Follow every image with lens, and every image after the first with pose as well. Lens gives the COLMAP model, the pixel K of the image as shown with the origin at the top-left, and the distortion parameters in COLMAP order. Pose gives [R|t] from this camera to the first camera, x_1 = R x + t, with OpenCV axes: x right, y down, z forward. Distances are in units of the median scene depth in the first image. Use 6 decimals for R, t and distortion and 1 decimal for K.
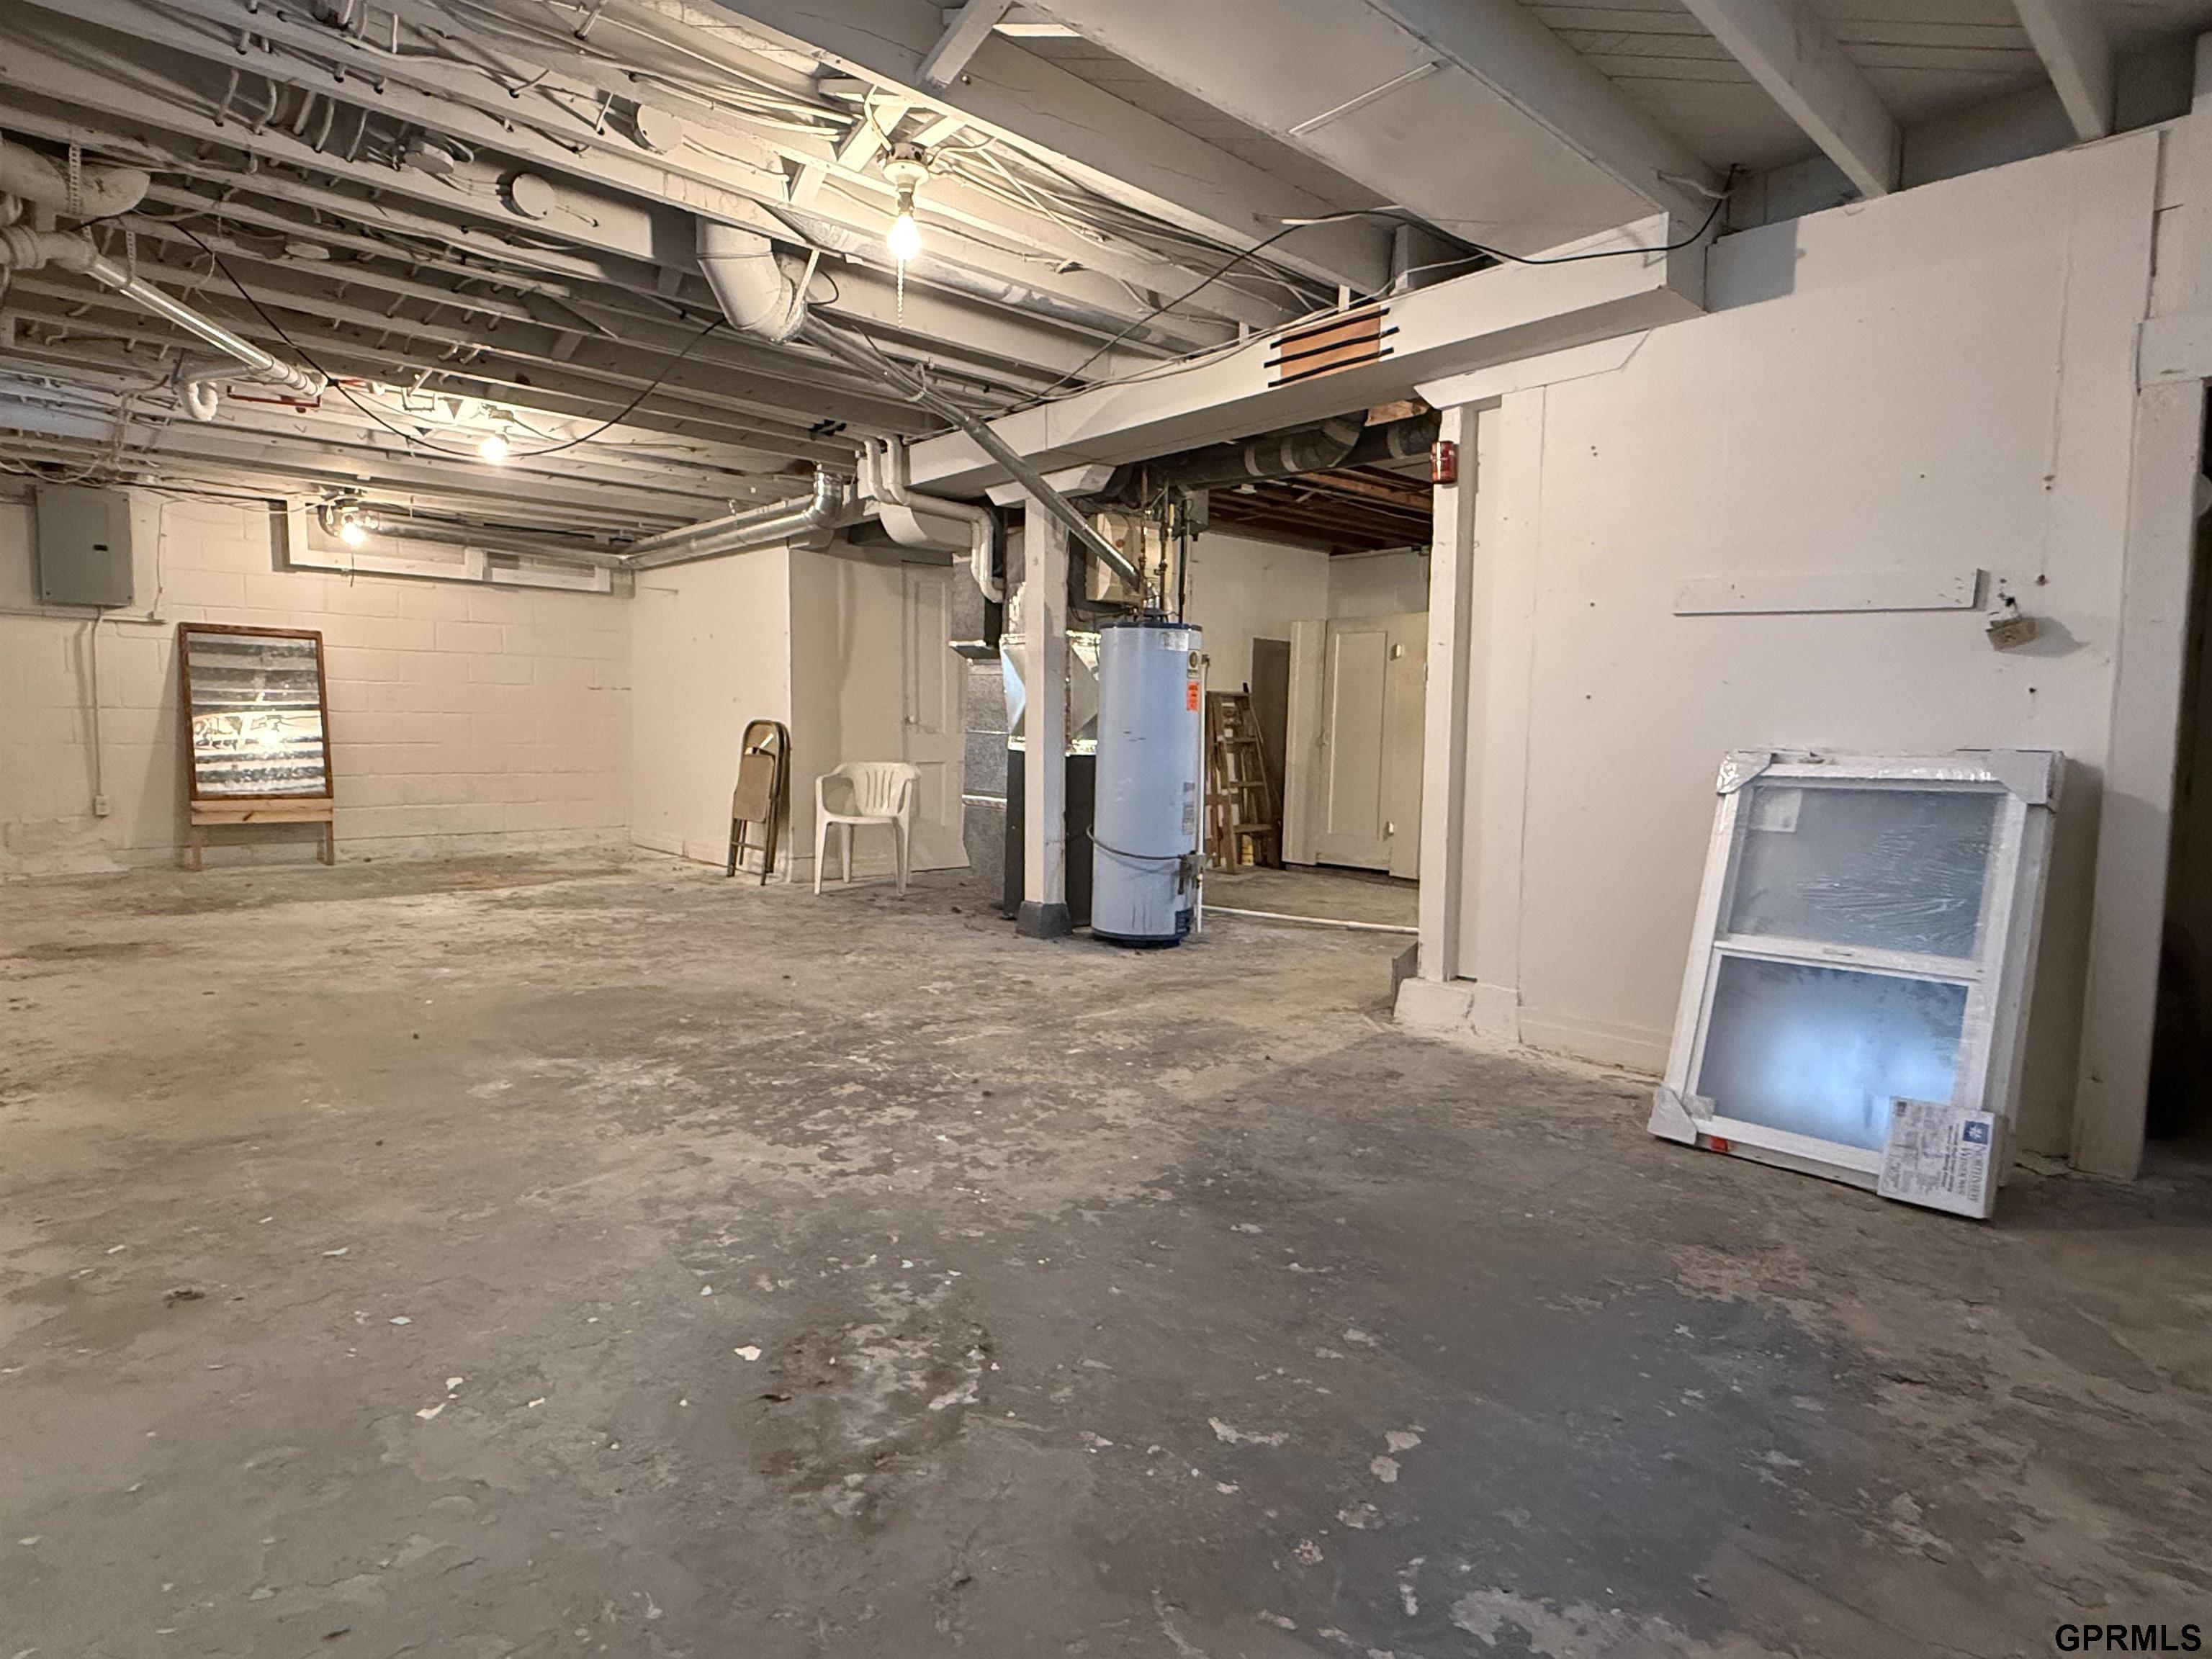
lens RADIAL K [[1199.6, 0, 1098.8], [0, 1199.6, 831.4], [0, 0, 1]] dist [0.002370, -0.001010]
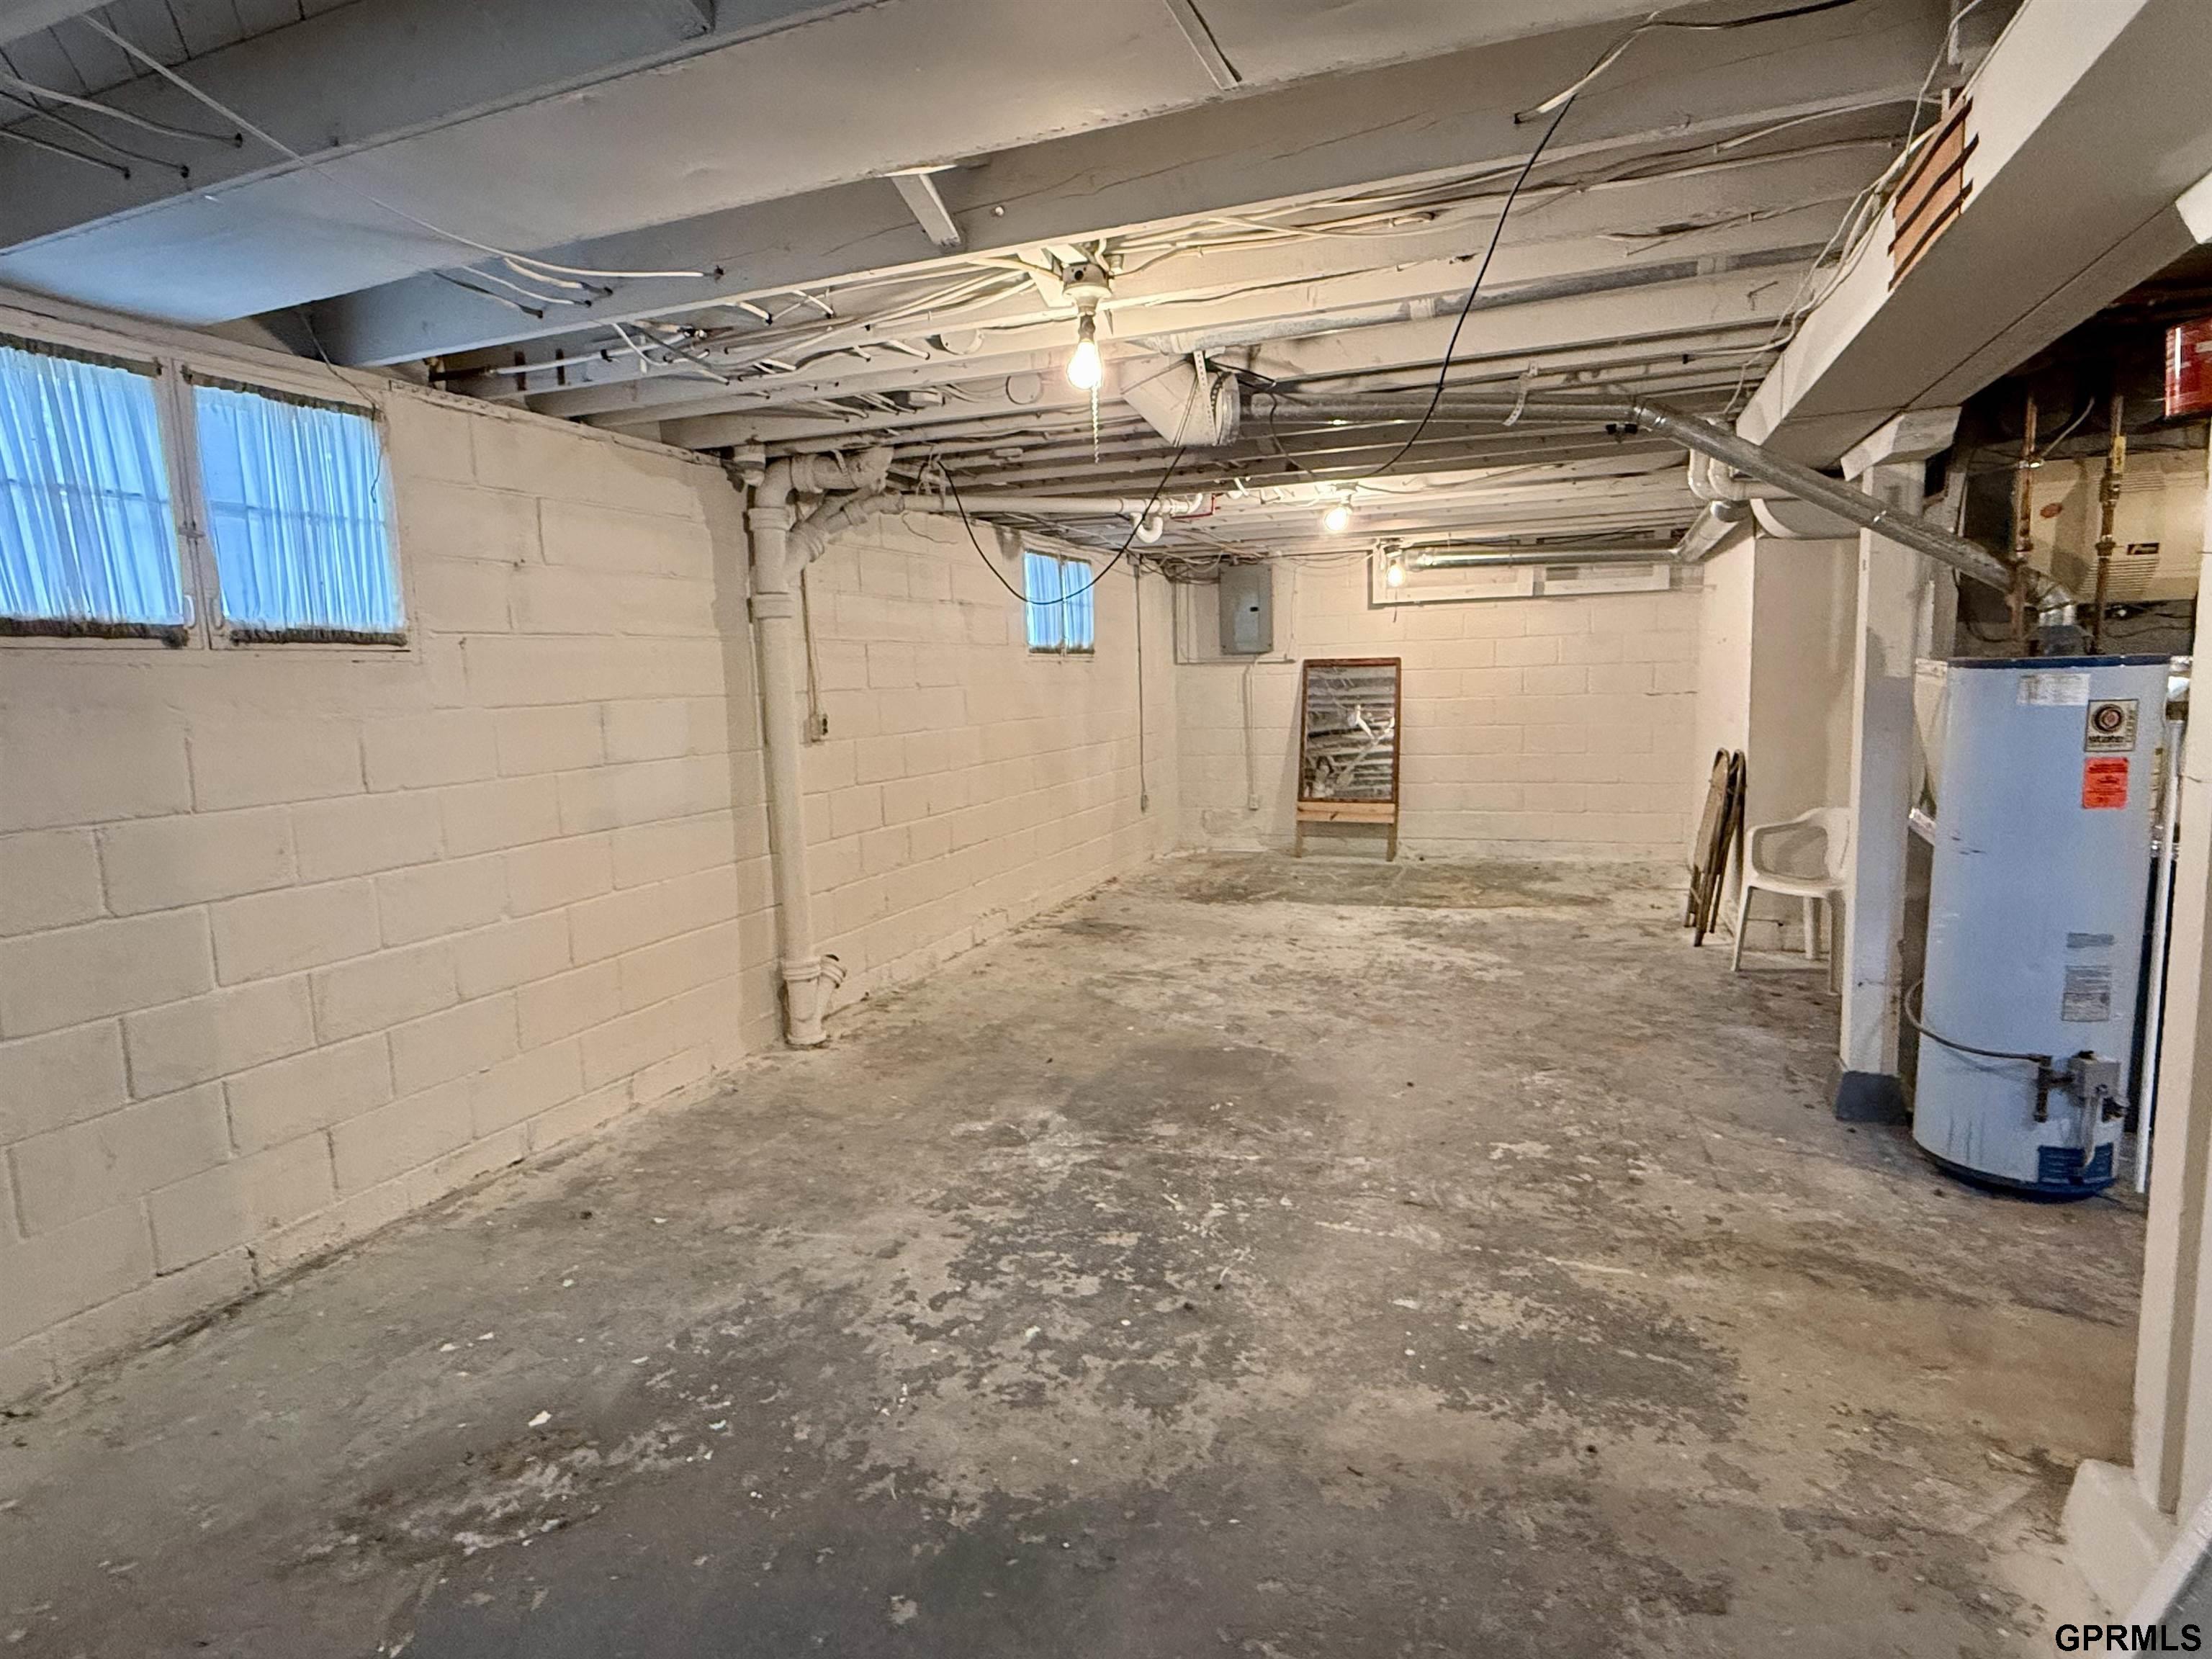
lens RADIAL K [[1199.6, 0, 1104.9], [0, 1199.6, 835.3], [0, 0, 1]] dist [0.002370, -0.001010]
pose [[0.438760, 0.095056, -0.893563, 0.638235], [-0.038668, 0.995465, 0.086910, -0.201578], [0.897772, -0.003580, 0.440446, 0.560046]]
